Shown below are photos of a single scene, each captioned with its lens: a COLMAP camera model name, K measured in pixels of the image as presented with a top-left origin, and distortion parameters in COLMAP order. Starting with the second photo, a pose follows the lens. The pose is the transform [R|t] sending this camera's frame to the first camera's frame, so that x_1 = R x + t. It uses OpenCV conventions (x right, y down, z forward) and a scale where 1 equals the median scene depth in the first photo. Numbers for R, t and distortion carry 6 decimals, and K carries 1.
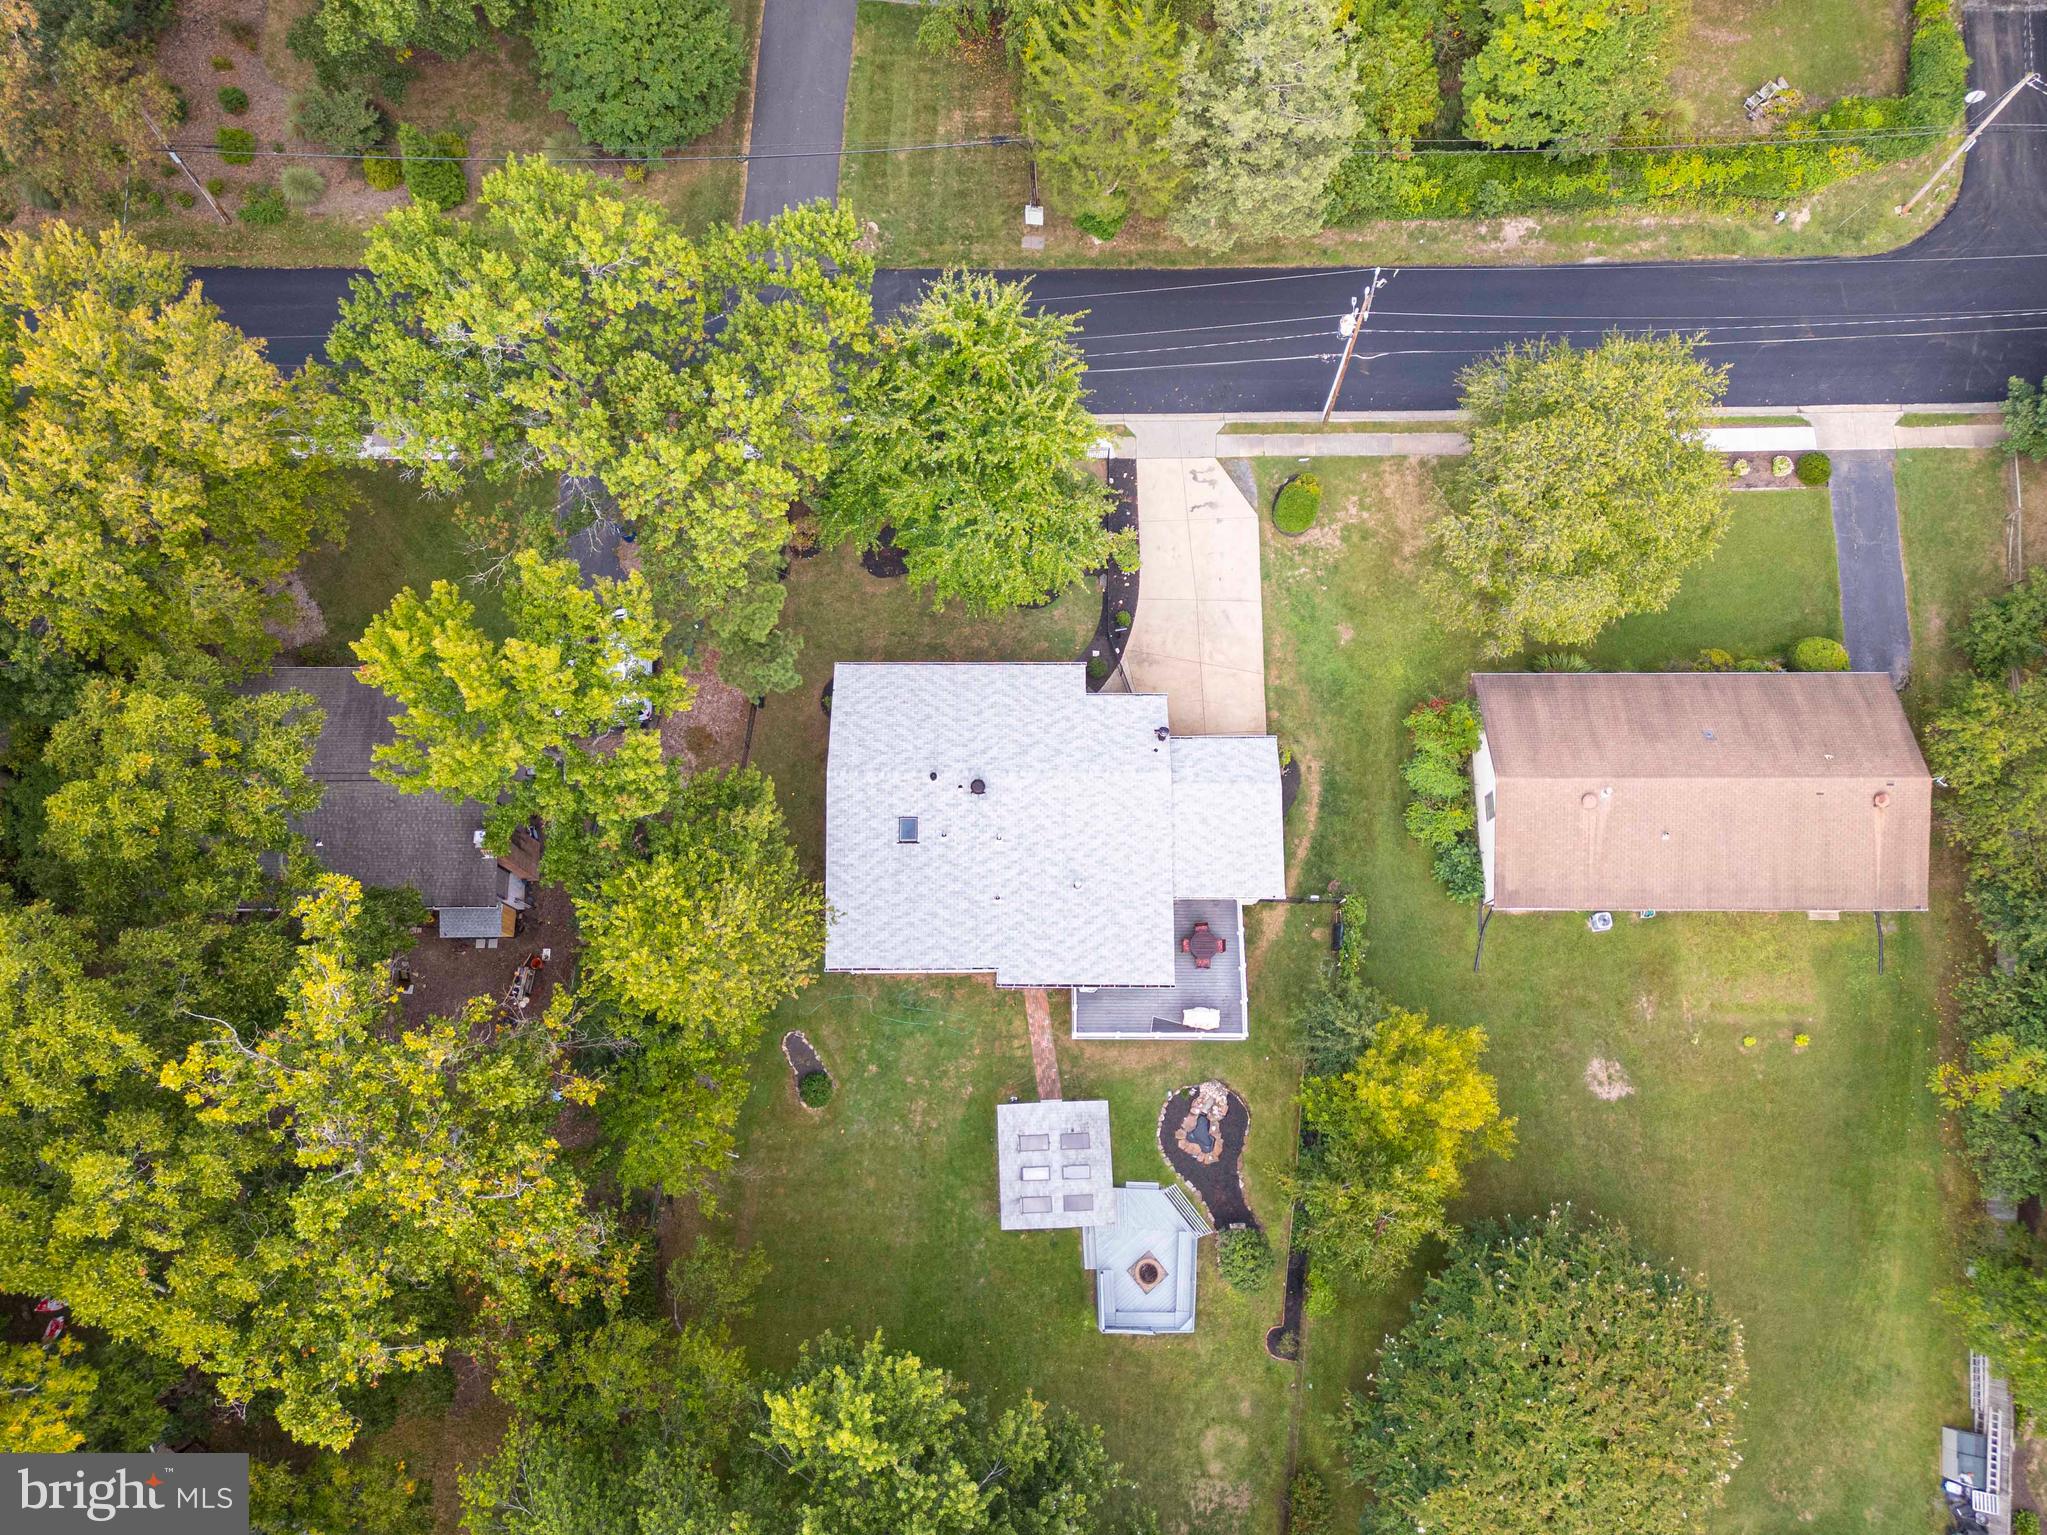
lens RADIAL K [[1432.8, 0, 1023.4], [0, 1432.8, 761.0], [0, 0, 1]] dist [0.077574, -0.071890]
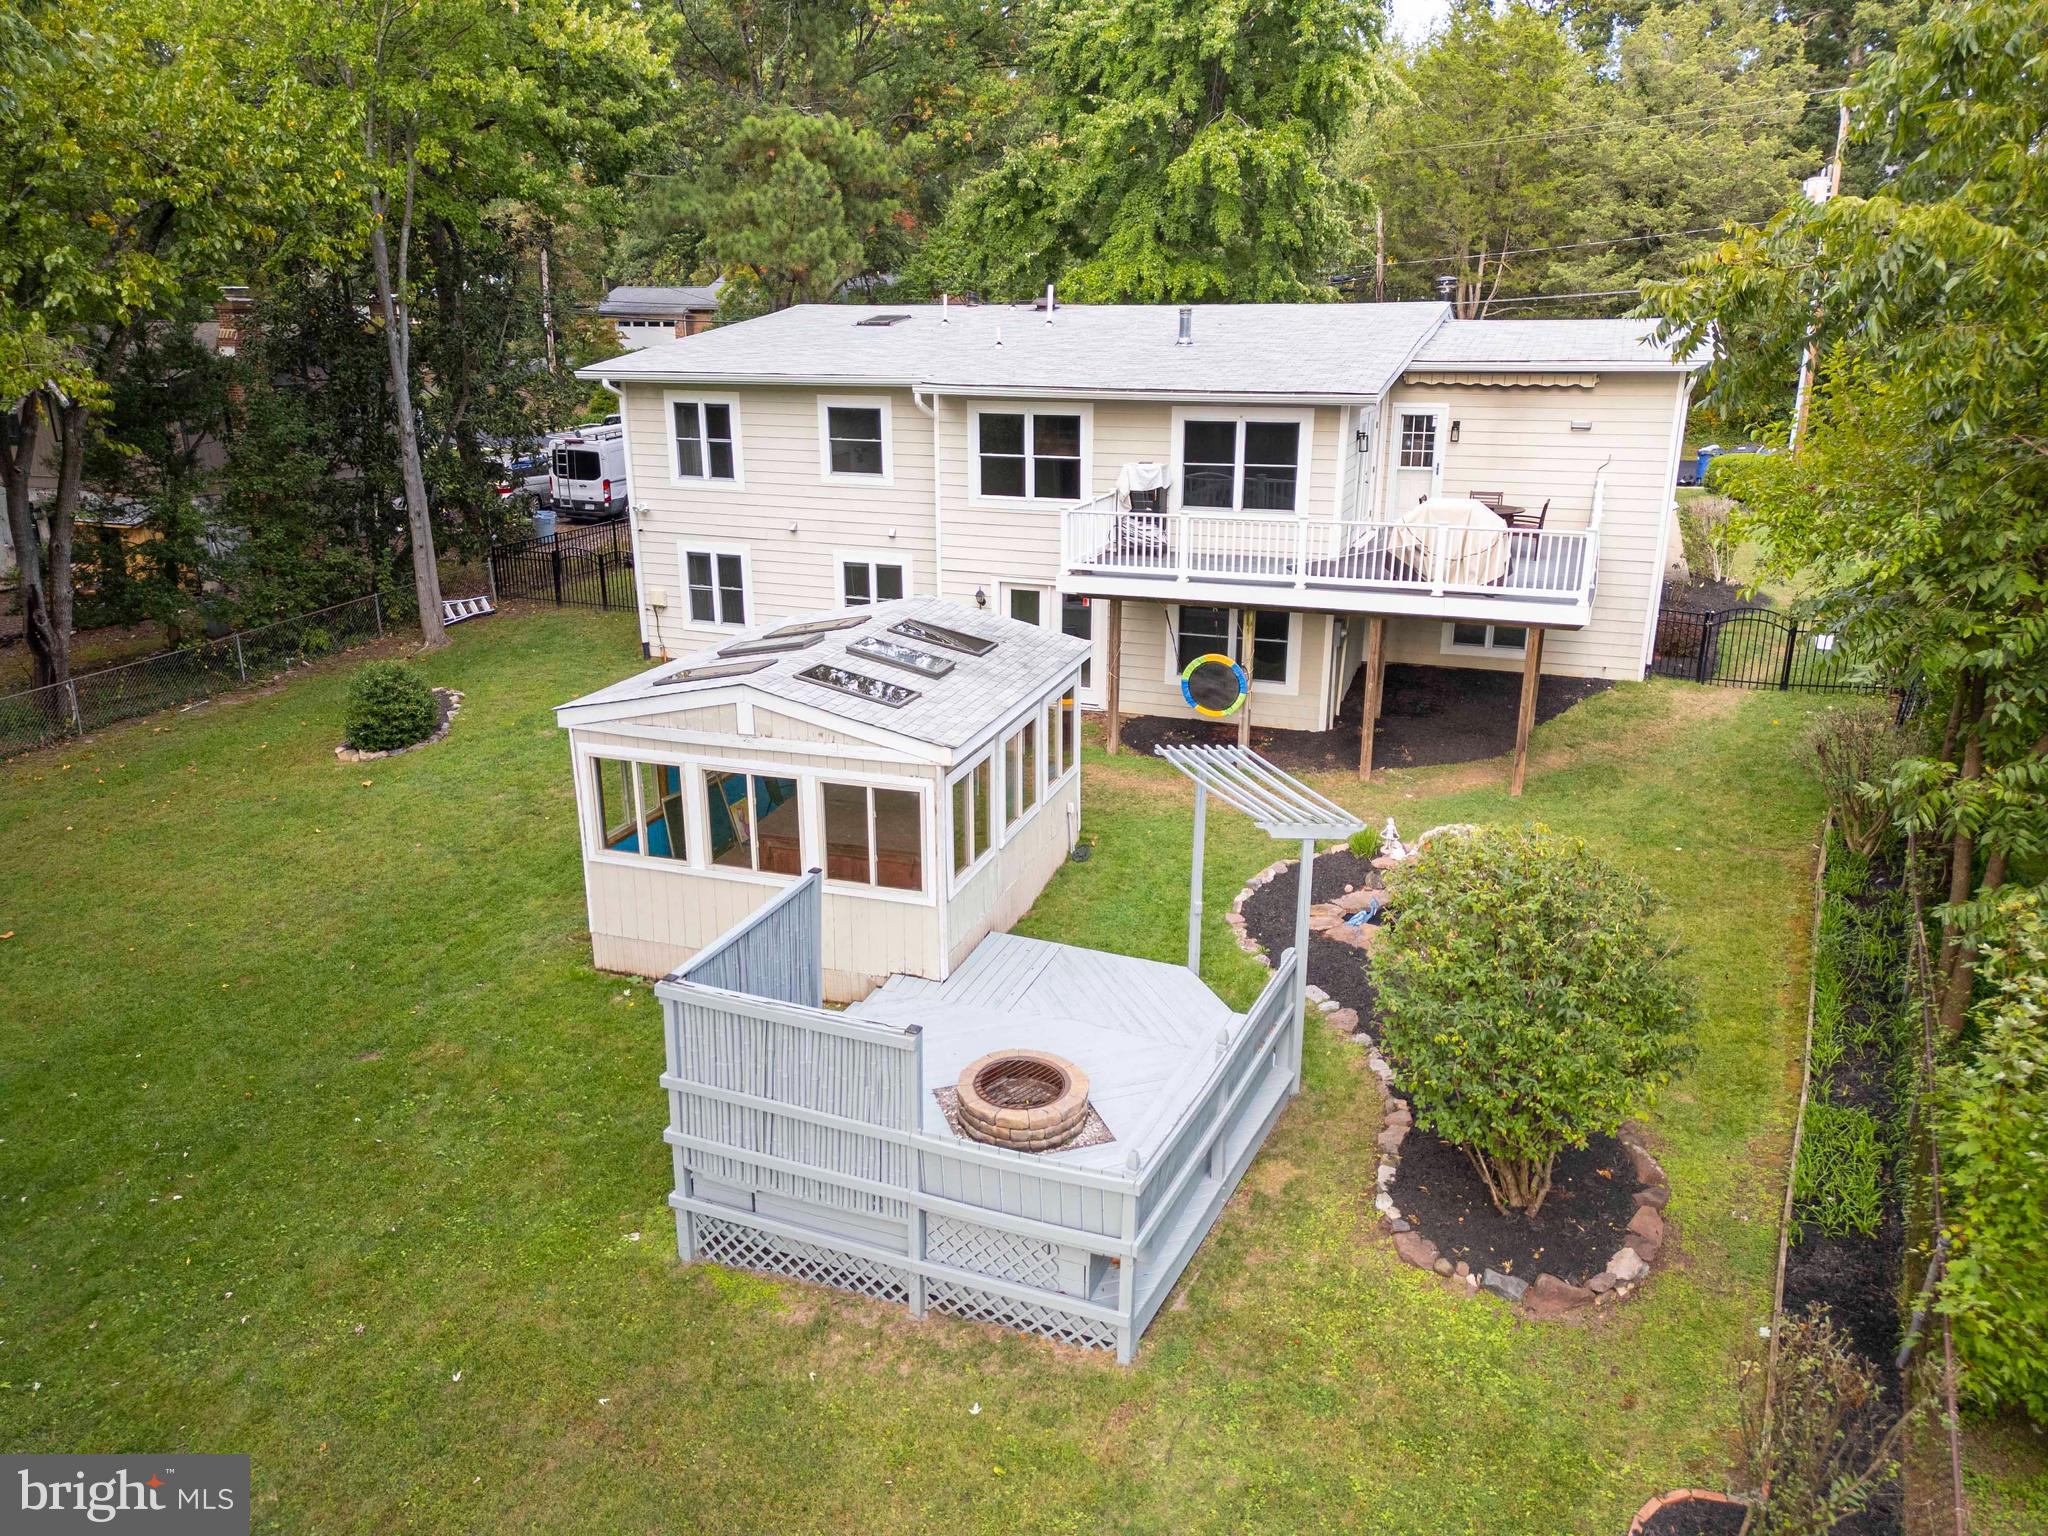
lens RADIAL K [[1433.5, 0, 1023.7], [0, 1433.5, 760.4], [0, 0, 1]] dist [0.077574, -0.071890]
pose [[0.929561, 0.107199, -0.352740, 0.149339], [-0.356084, 0.508923, -0.783710, 0.474715], [0.095505, 0.854111, 0.511247, 0.831755]]
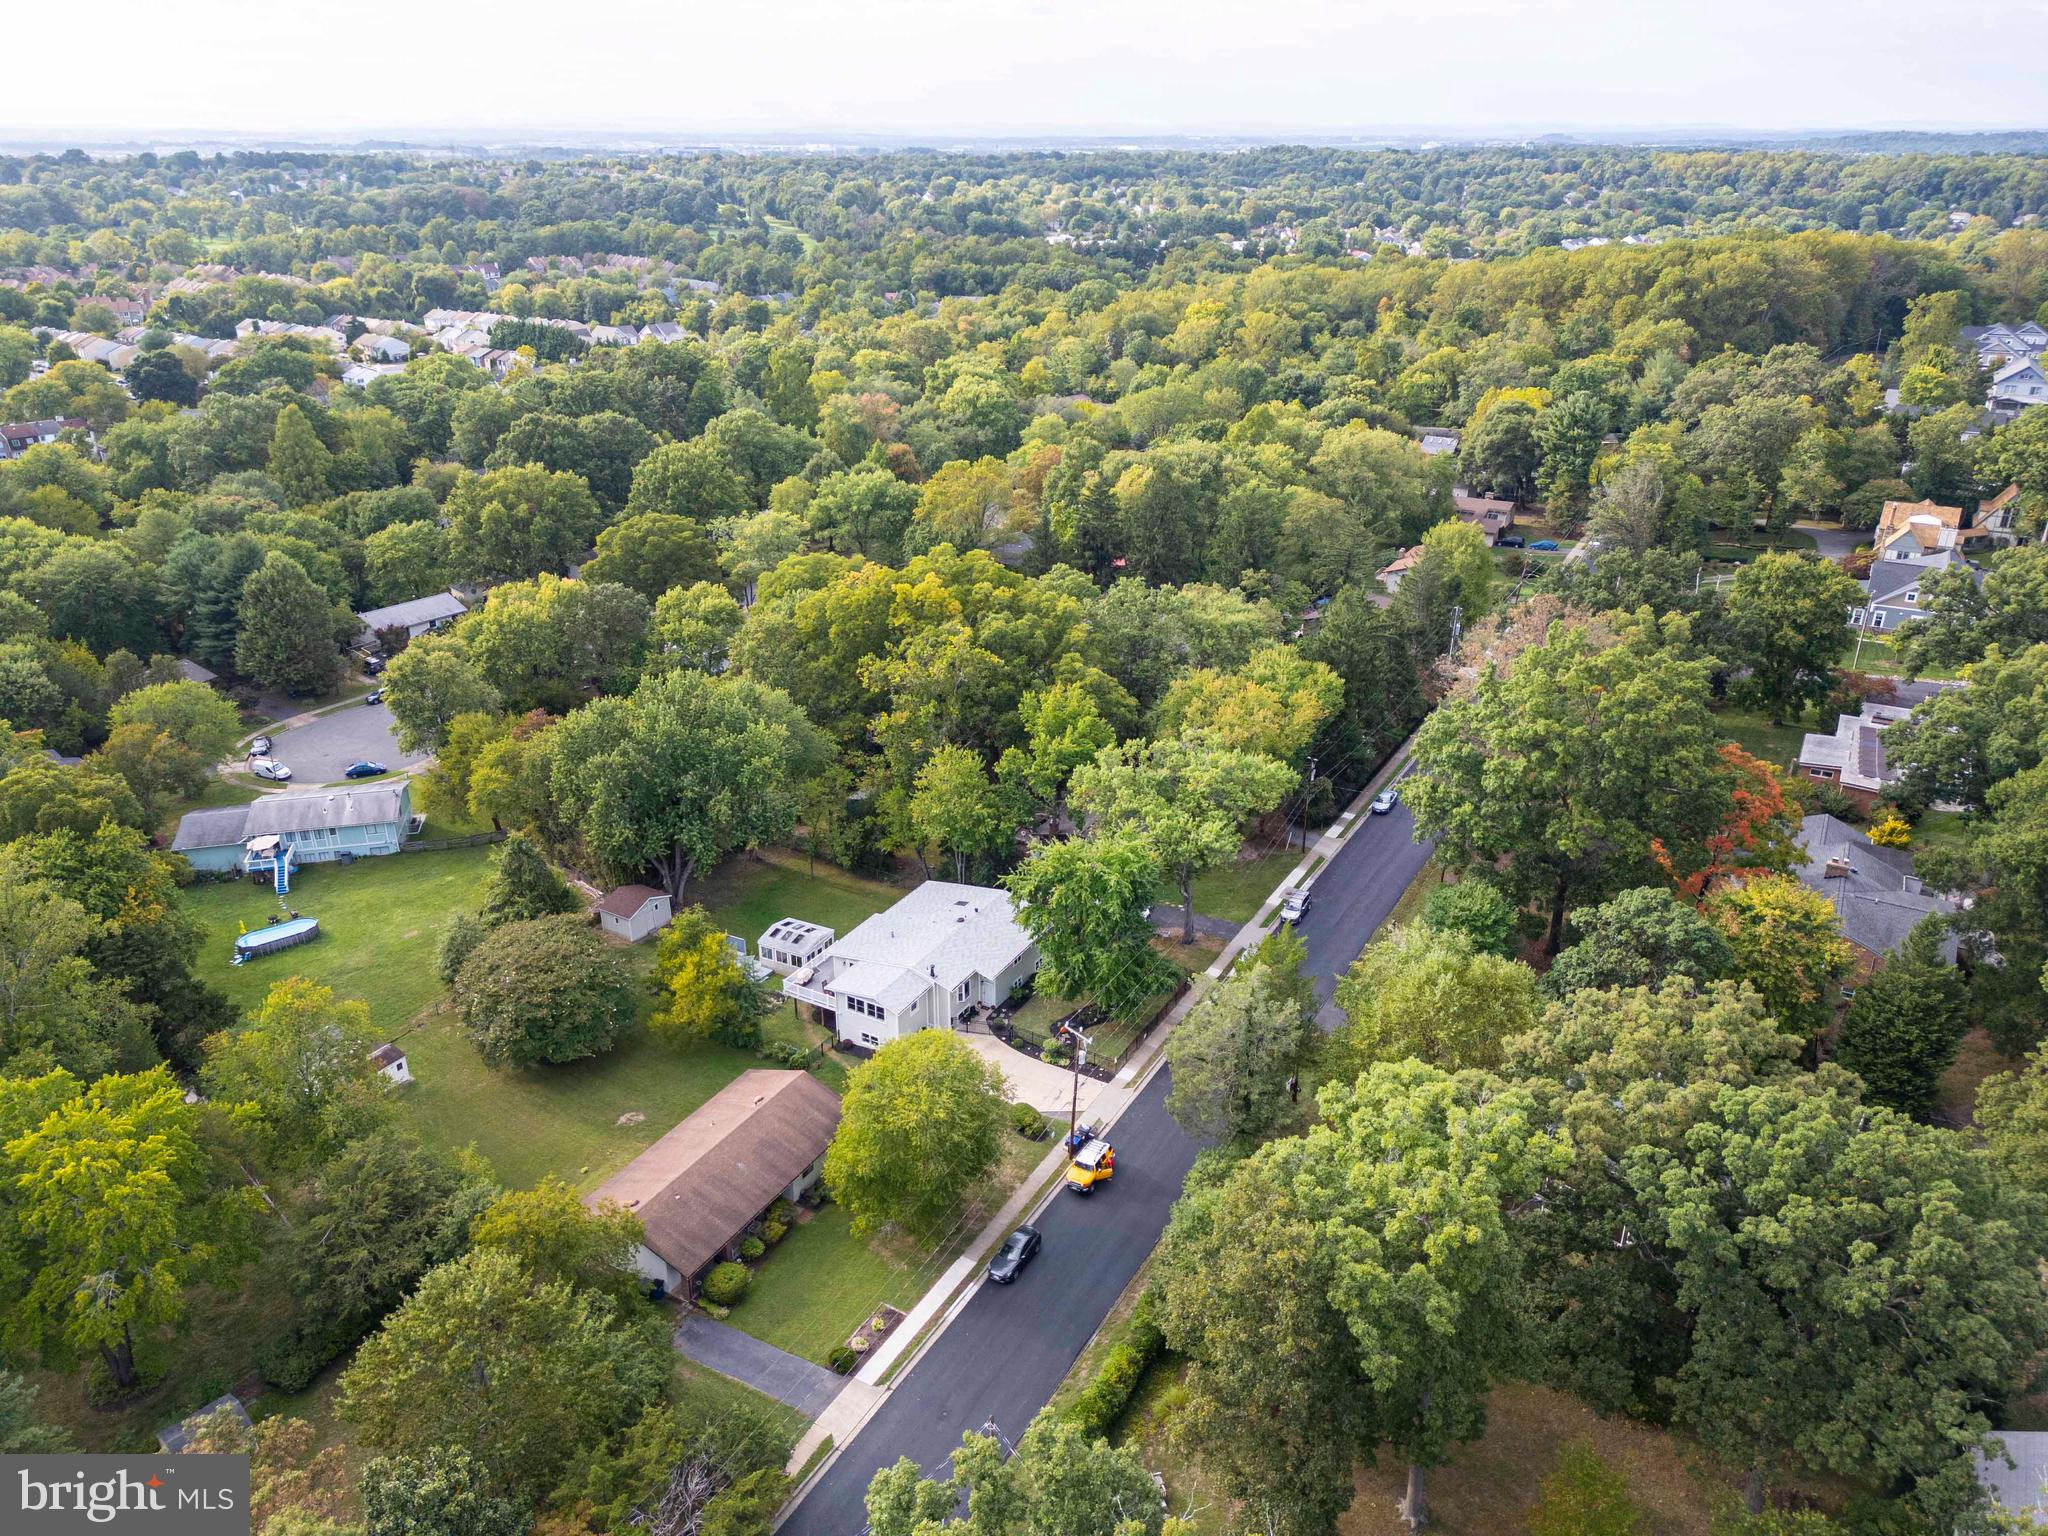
lens RADIAL K [[1433.5, 0, 1026.7], [0, 1433.5, 770.6], [0, 0, 1]] dist [0.077574, -0.071890]
pose [[-0.498708, 0.350499, -0.792743, 1.367385], [-0.837998, 0.038723, 0.544298, -1.100144], [0.221473, 0.935762, 0.274406, 0.260024]]
